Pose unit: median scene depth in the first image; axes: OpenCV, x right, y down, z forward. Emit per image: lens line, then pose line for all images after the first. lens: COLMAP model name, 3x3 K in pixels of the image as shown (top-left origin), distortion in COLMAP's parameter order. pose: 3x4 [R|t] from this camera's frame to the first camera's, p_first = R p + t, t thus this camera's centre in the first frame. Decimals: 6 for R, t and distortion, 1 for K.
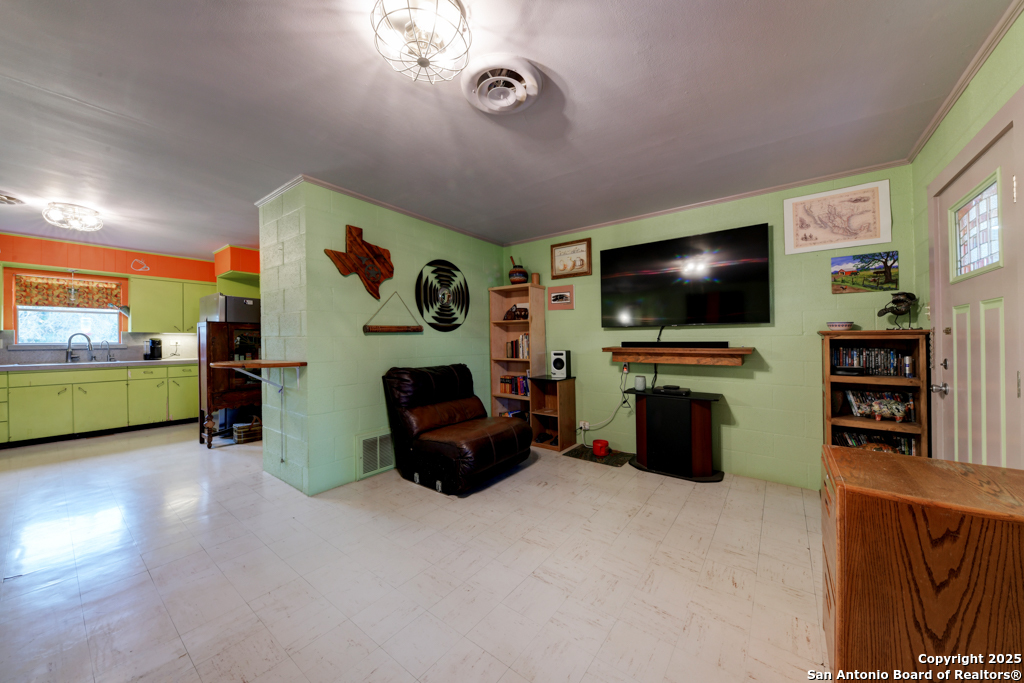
lens RADIAL K [[351.1, 0, 514.5], [0, 351.1, 336.1], [0, 0, 1]] dist [0.002893, -0.004034]
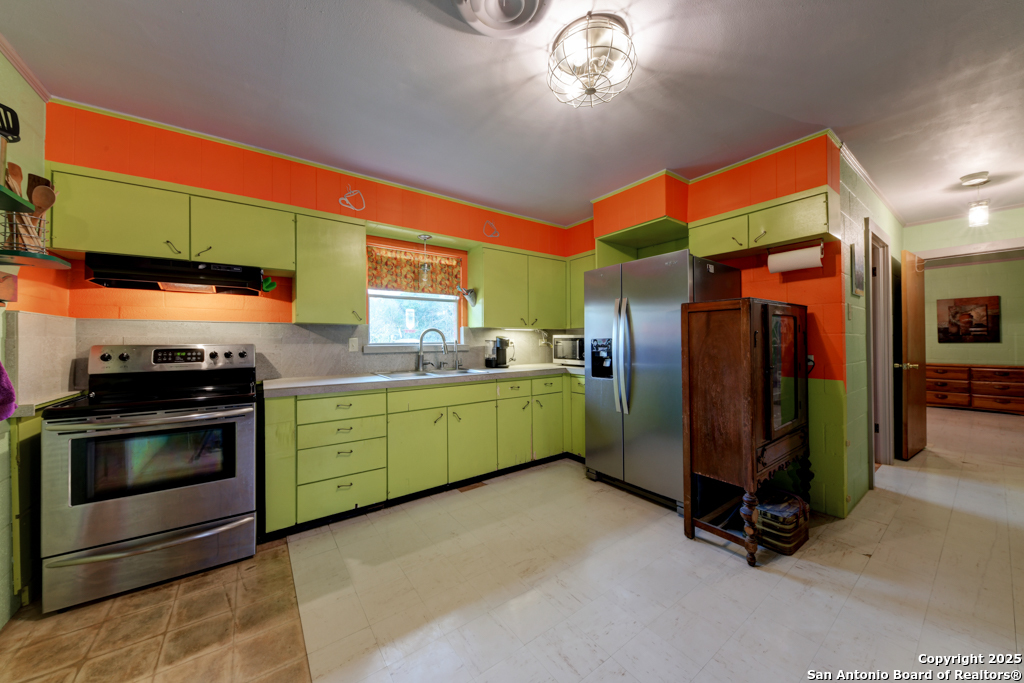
lens RADIAL K [[351.1, 0, 512.7], [0, 351.1, 335.6], [0, 0, 1]] dist [0.002893, -0.004034]
pose [[0.954648, -0.005789, -0.297680, -1.005527], [0.004705, 0.999979, -0.004361, 0.009860], [0.297699, 0.002762, 0.954656, 0.438805]]
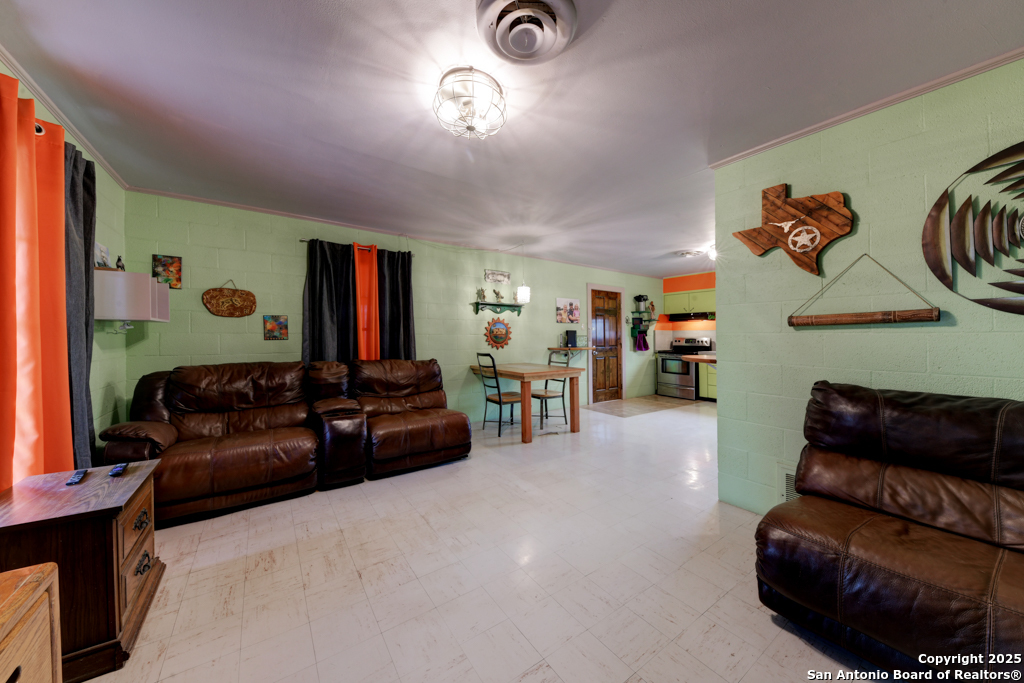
lens RADIAL K [[351.1, 0, 511.1], [0, 351.1, 332.8], [0, 0, 1]] dist [0.002893, -0.004034]
pose [[-0.325311, -0.007417, -0.945578, 0.336418], [0.005202, 0.999940, -0.009633, 0.006218], [0.945593, -0.008052, -0.325253, 0.523854]]
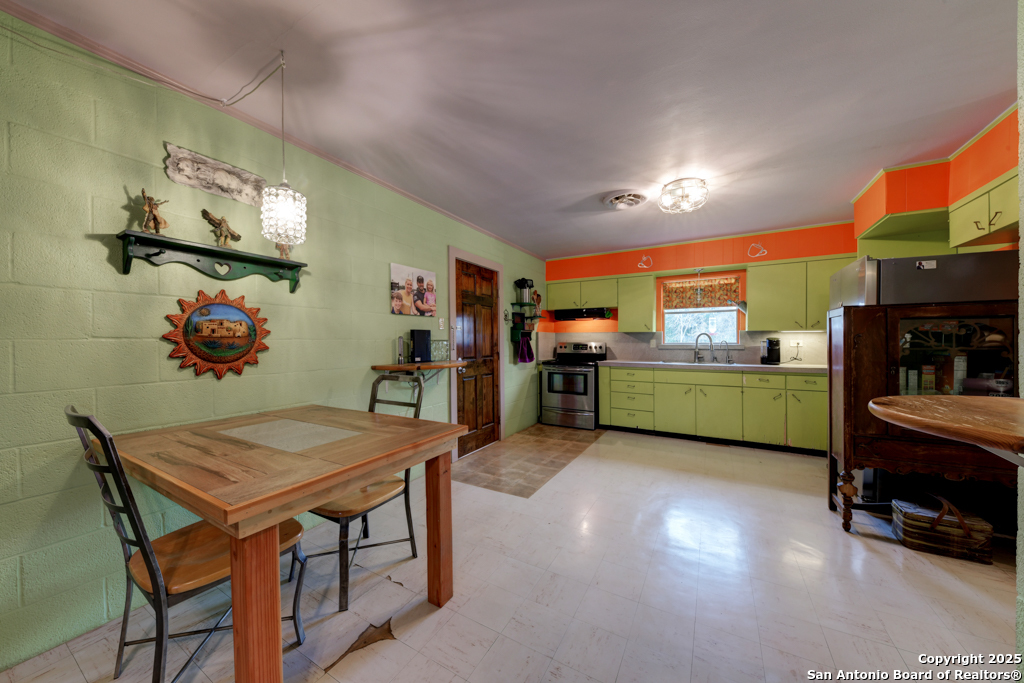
lens RADIAL K [[351.1, 0, 506.8], [0, 351.1, 346.4], [0, 0, 1]] dist [0.002893, -0.004034]
pose [[0.103621, 0.017345, -0.994466, -0.360148], [0.009012, 0.999791, 0.018377, 0.006798], [0.994576, -0.010866, 0.103443, 0.389862]]
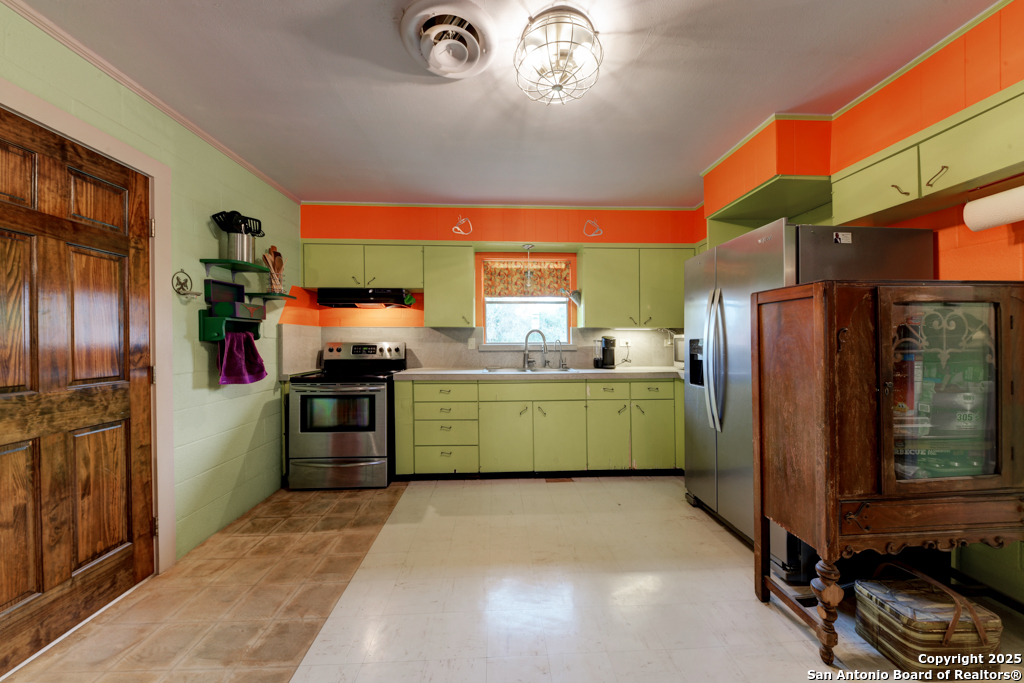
lens RADIAL K [[351.1, 0, 515.1], [0, 351.1, 339.8], [0, 0, 1]] dist [0.002893, -0.004034]
pose [[0.635531, 0.000643, -0.772075, -0.779928], [0.006089, 0.999964, 0.005846, 0.009851], [0.772052, -0.008416, 0.635504, 0.550251]]
